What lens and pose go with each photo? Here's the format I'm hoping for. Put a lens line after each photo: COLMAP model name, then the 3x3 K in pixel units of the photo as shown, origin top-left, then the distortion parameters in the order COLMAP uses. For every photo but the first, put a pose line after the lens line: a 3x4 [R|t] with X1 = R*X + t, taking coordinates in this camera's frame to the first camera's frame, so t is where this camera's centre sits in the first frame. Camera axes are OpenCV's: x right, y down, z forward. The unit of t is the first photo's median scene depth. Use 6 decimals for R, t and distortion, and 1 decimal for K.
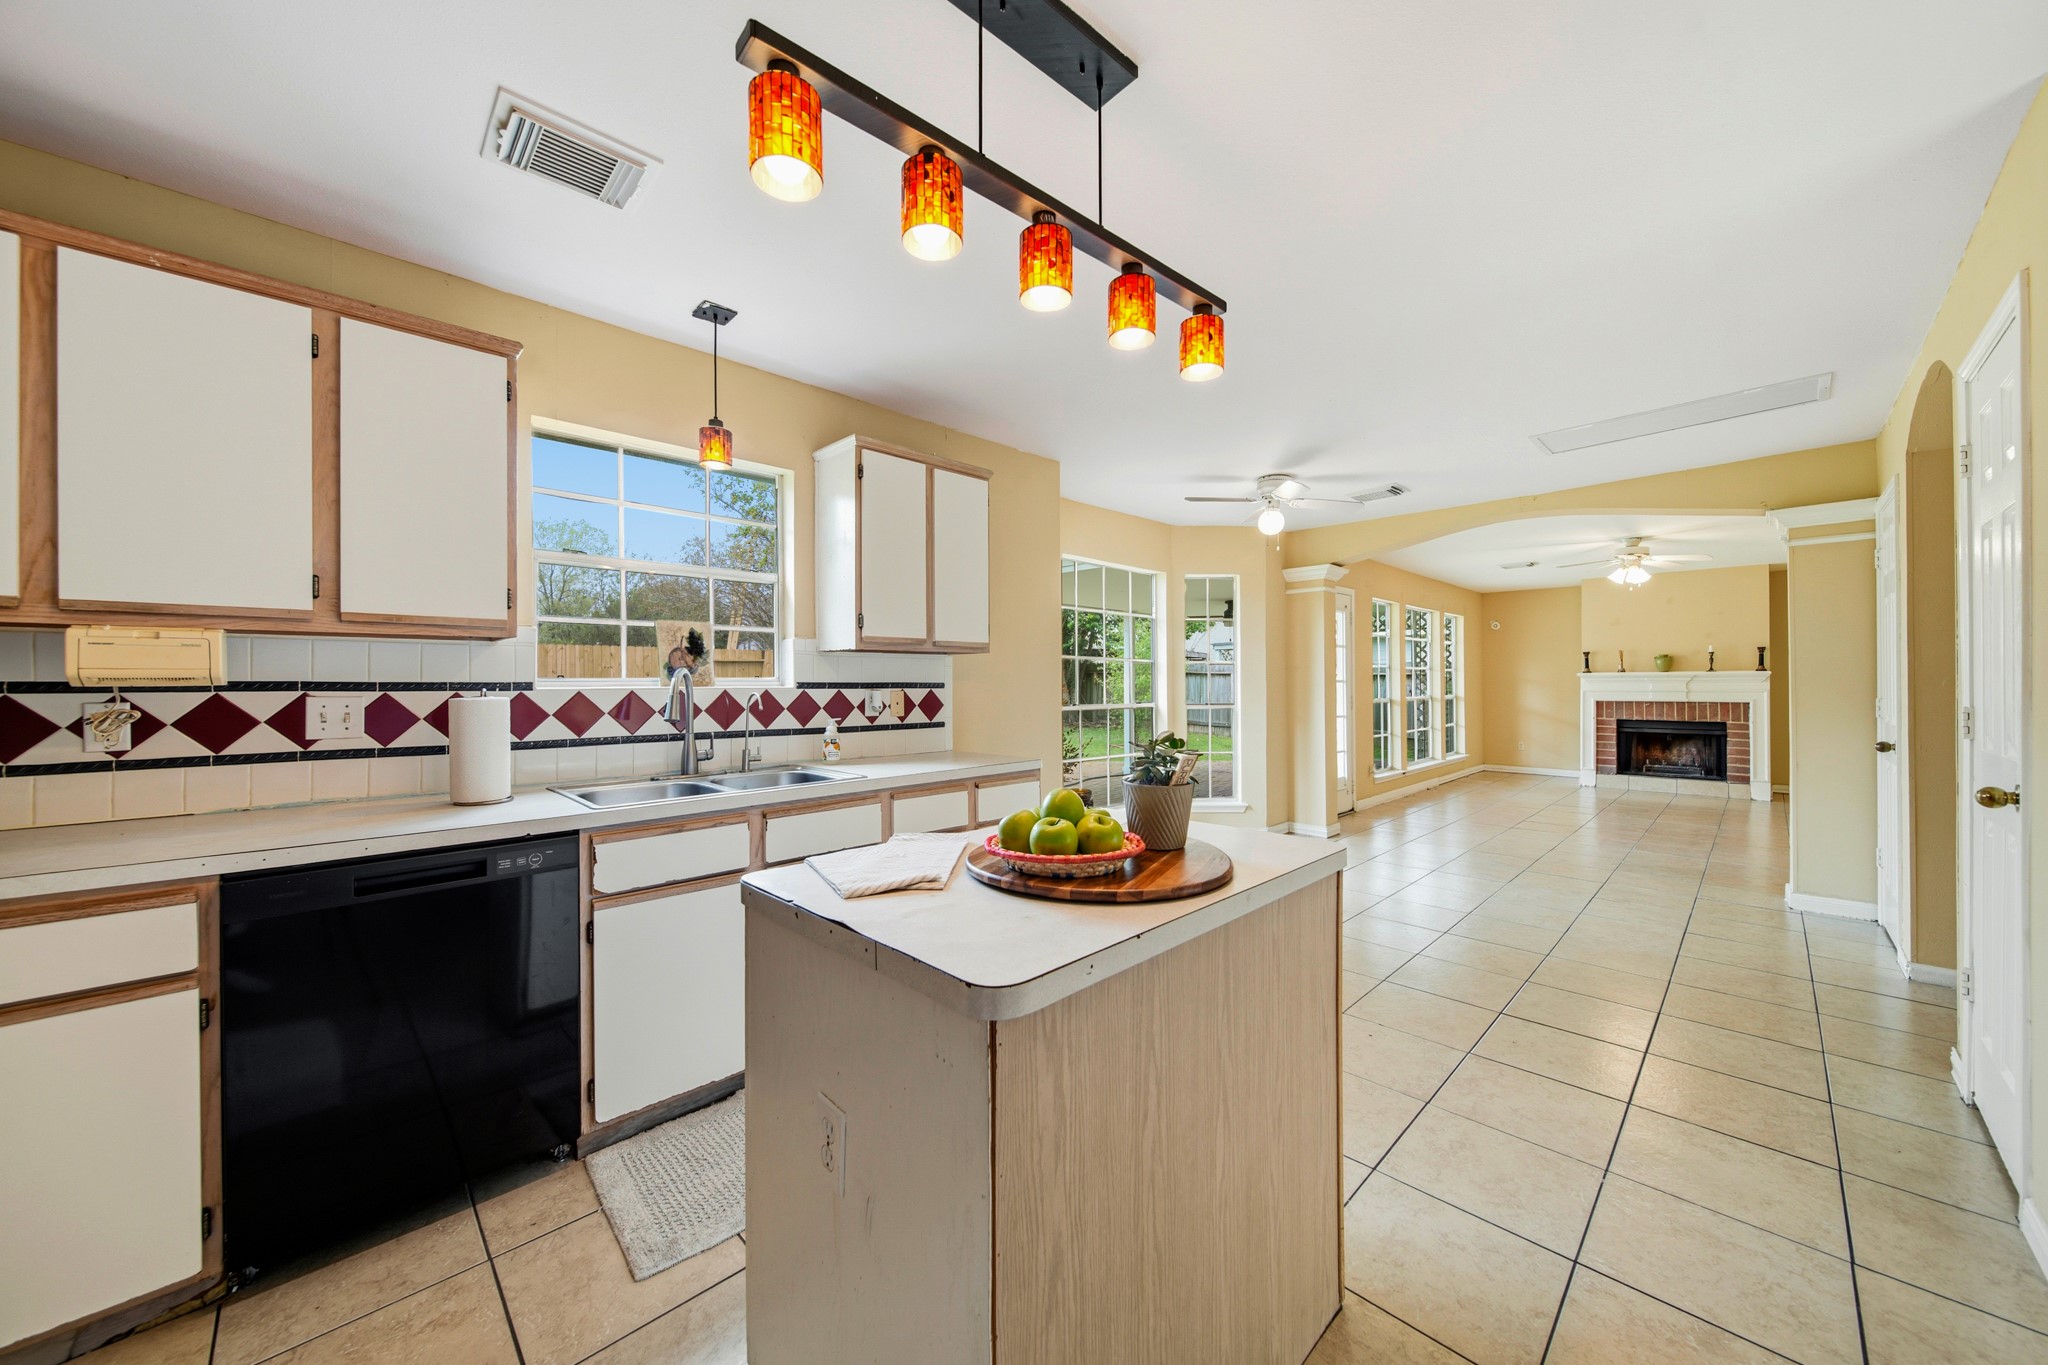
lens RADIAL K [[726.3, 0, 1020.2], [0, 726.3, 682.0], [0, 0, 1]] dist [0.002275, -0.000197]
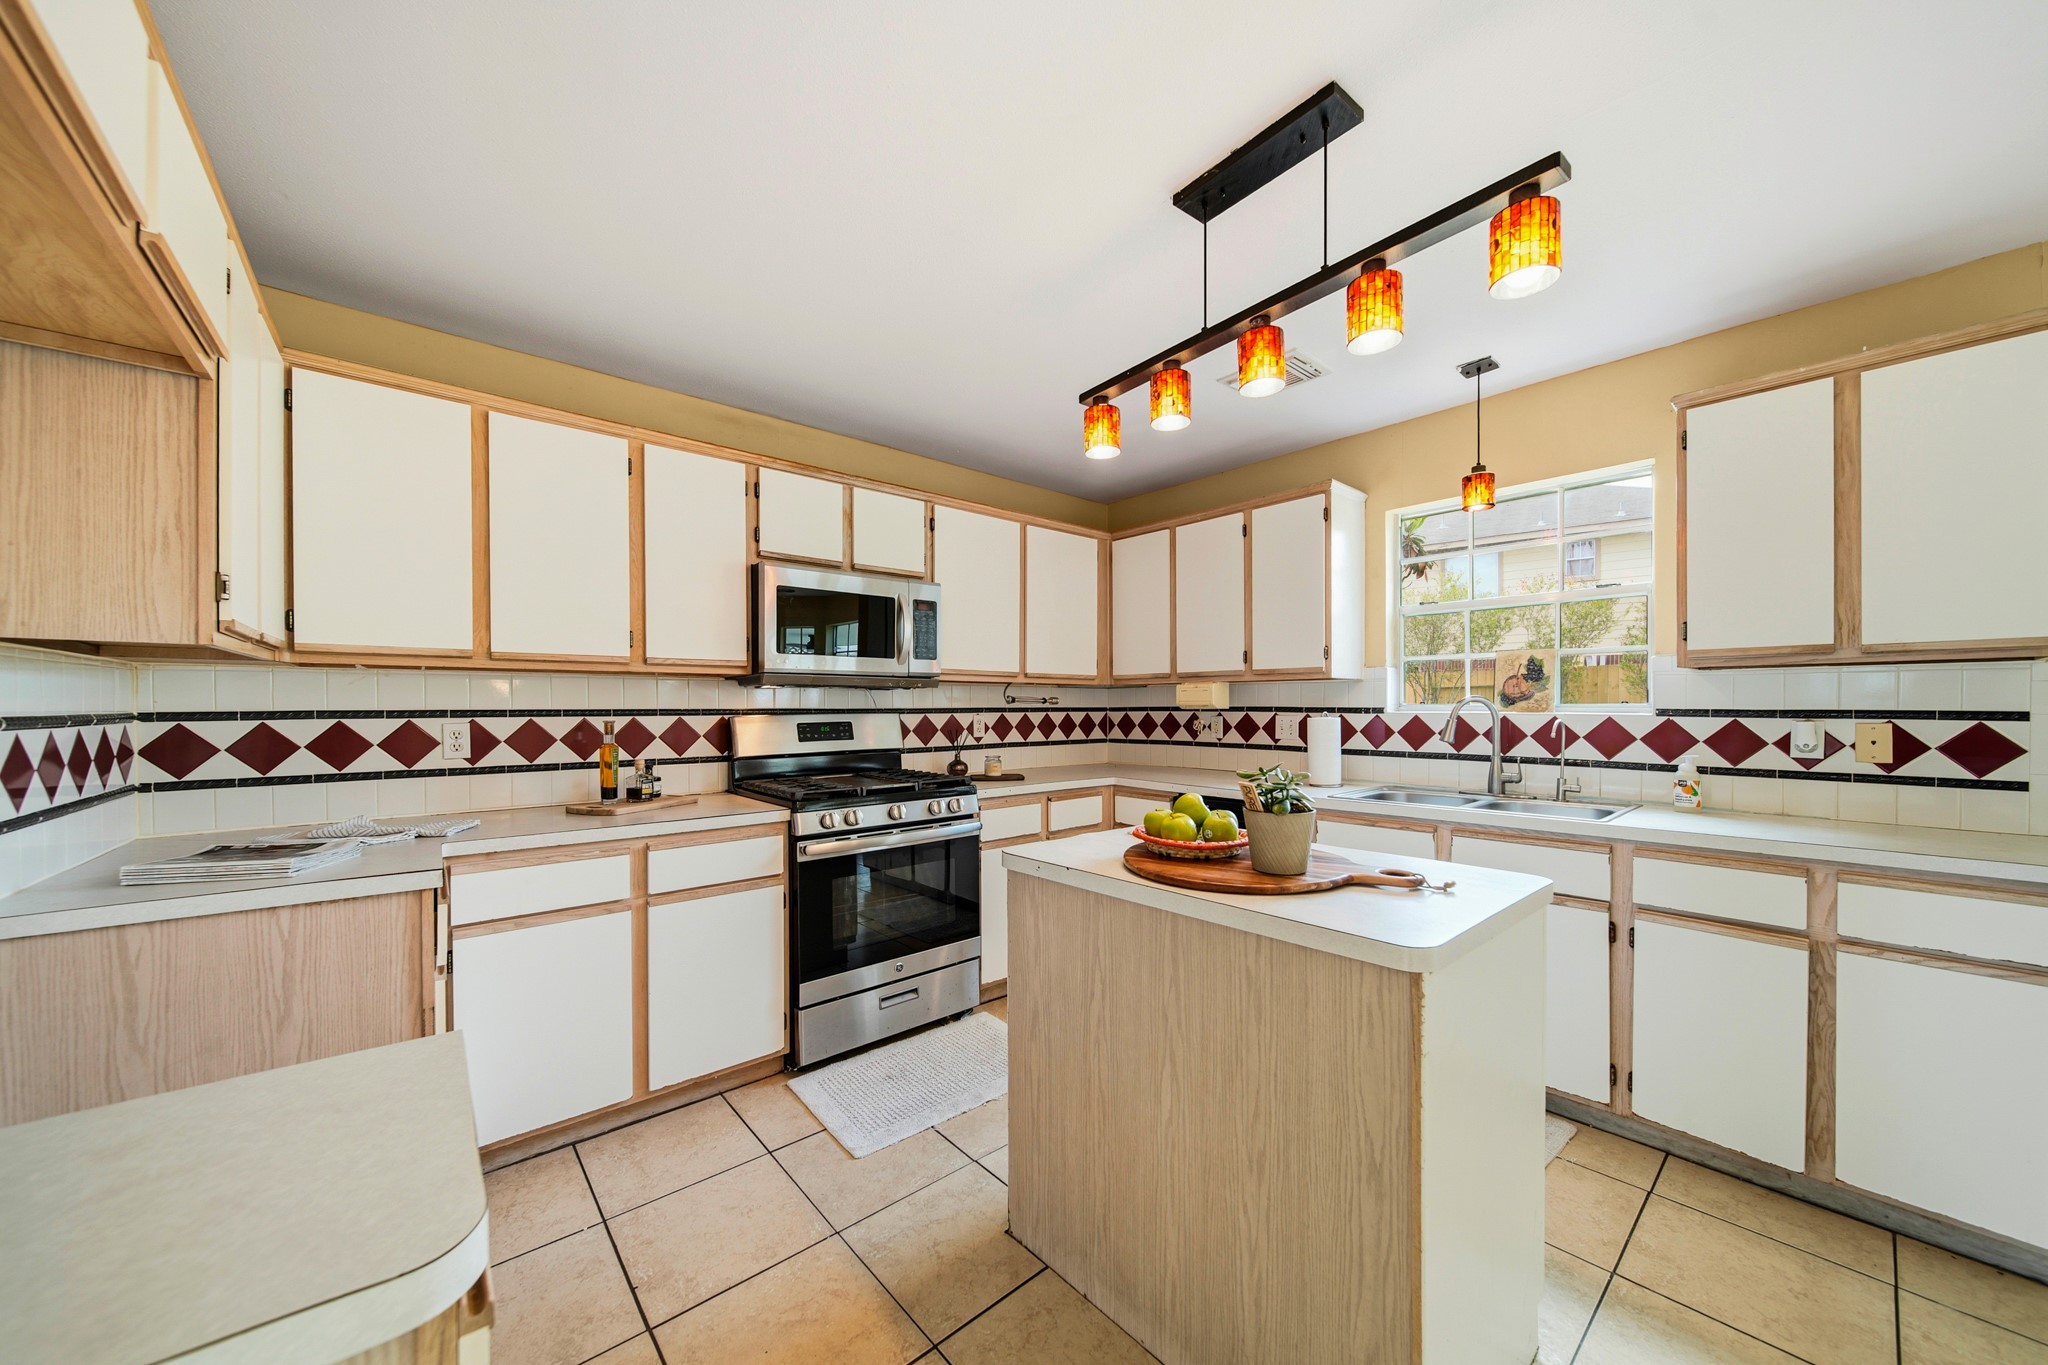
lens RADIAL K [[726.3, 0, 1019.9], [0, 726.3, 706.6], [0, 0, 1]] dist [0.002275, -0.000197]
pose [[-0.063171, 0.004739, -0.997991, 0.688842], [0.001617, 0.999988, 0.004646, -0.008538], [0.998001, -0.001320, -0.063178, 0.379827]]
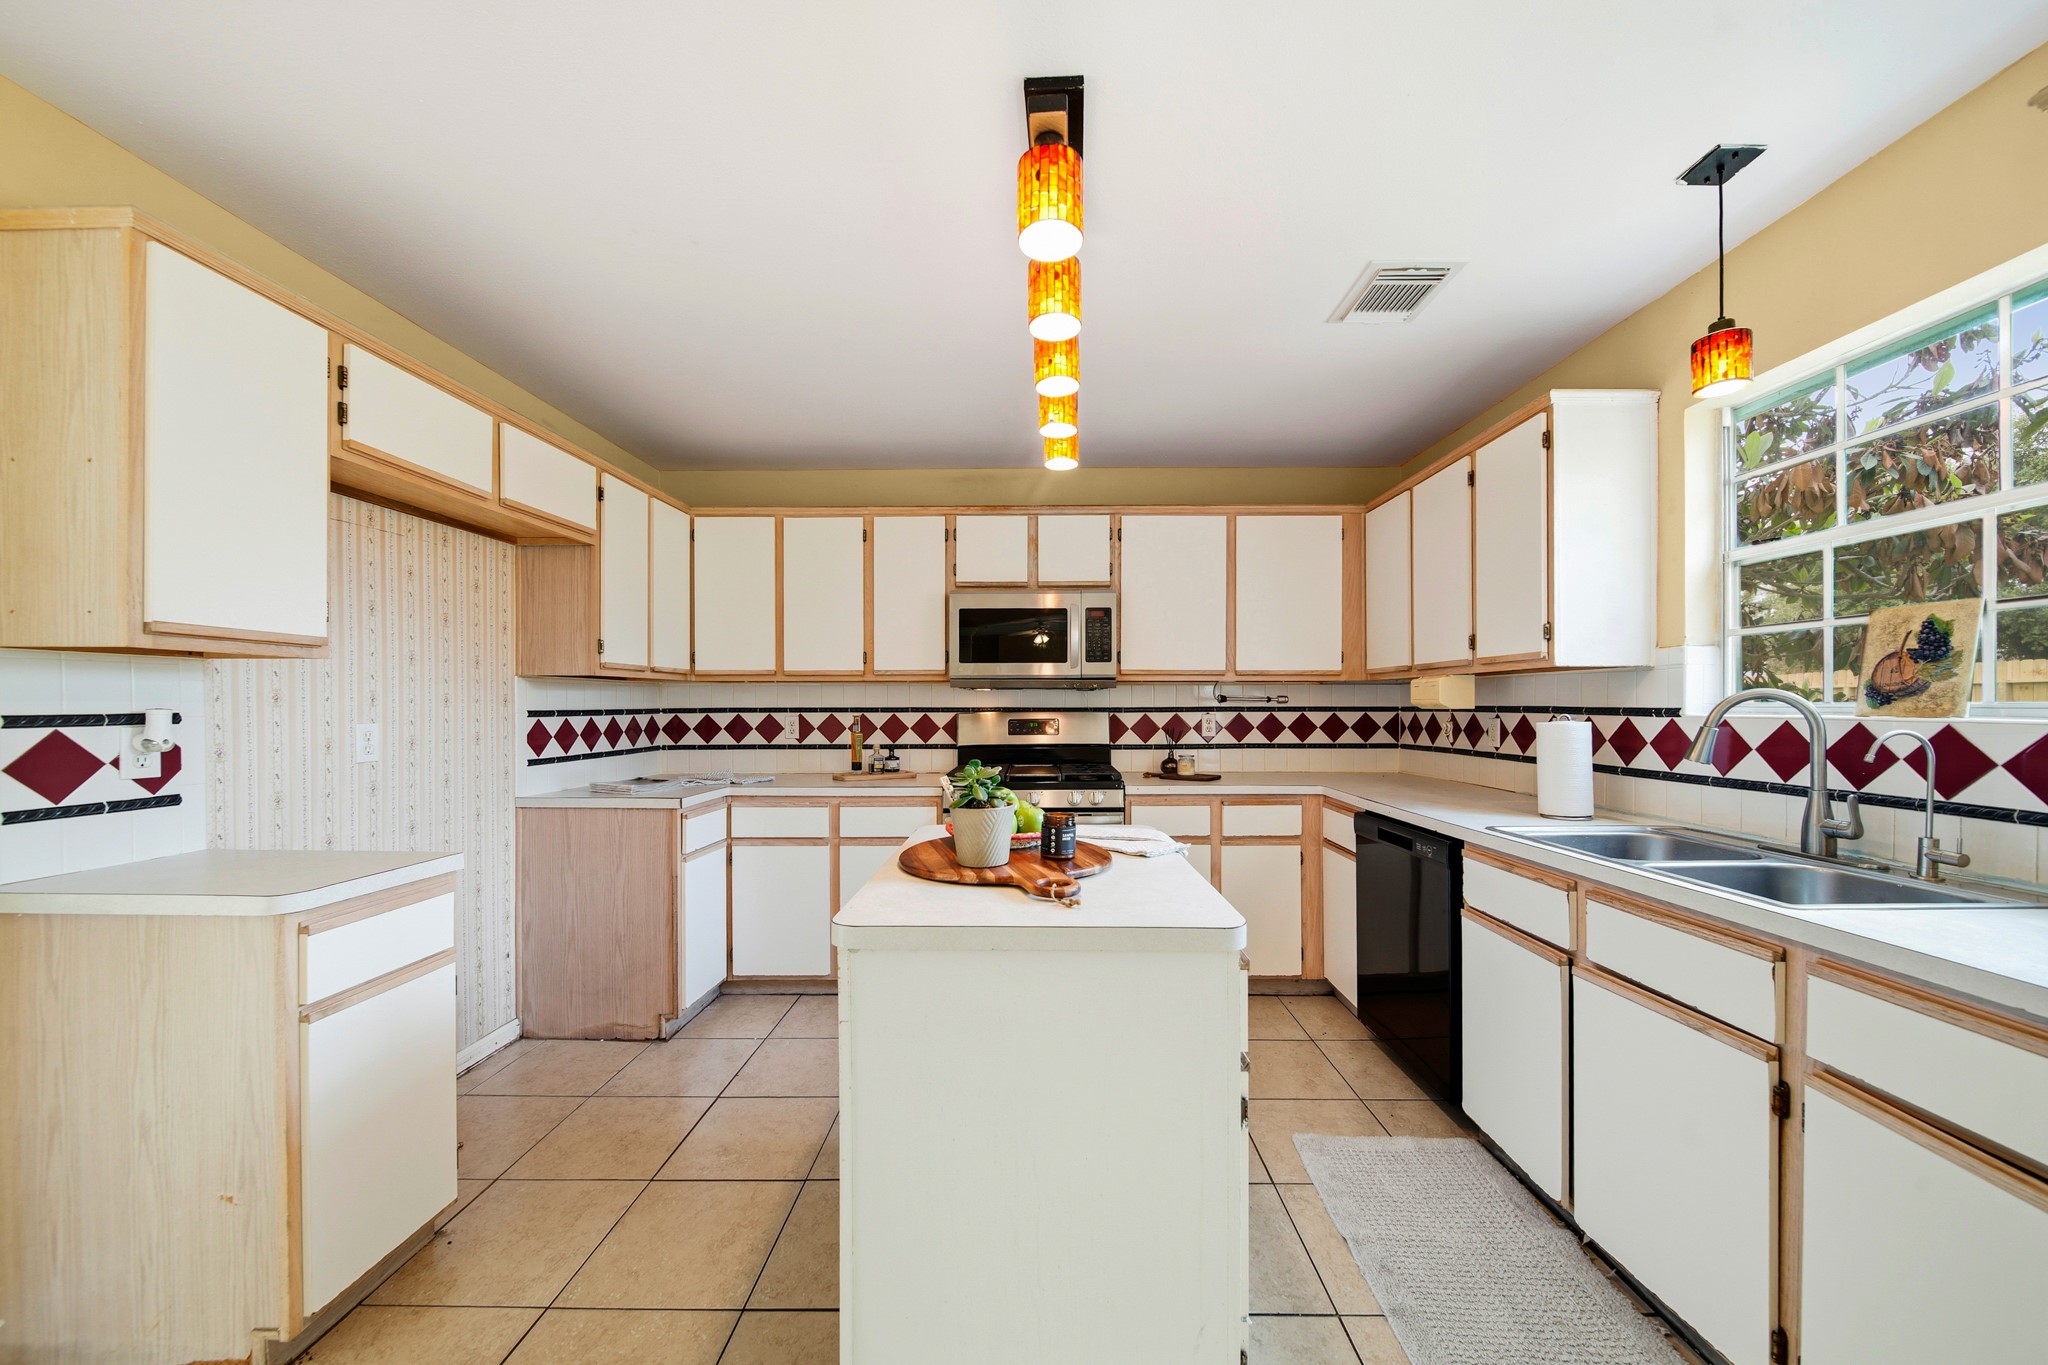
lens RADIAL K [[726.3, 0, 1033.4], [0, 726.3, 703.6], [0, 0, 1]] dist [0.002275, -0.000197]
pose [[-0.700888, 0.002897, -0.713266, 0.502368], [0.003674, 0.999993, 0.000451, -0.008051], [0.713262, -0.002305, -0.700893, 0.996394]]
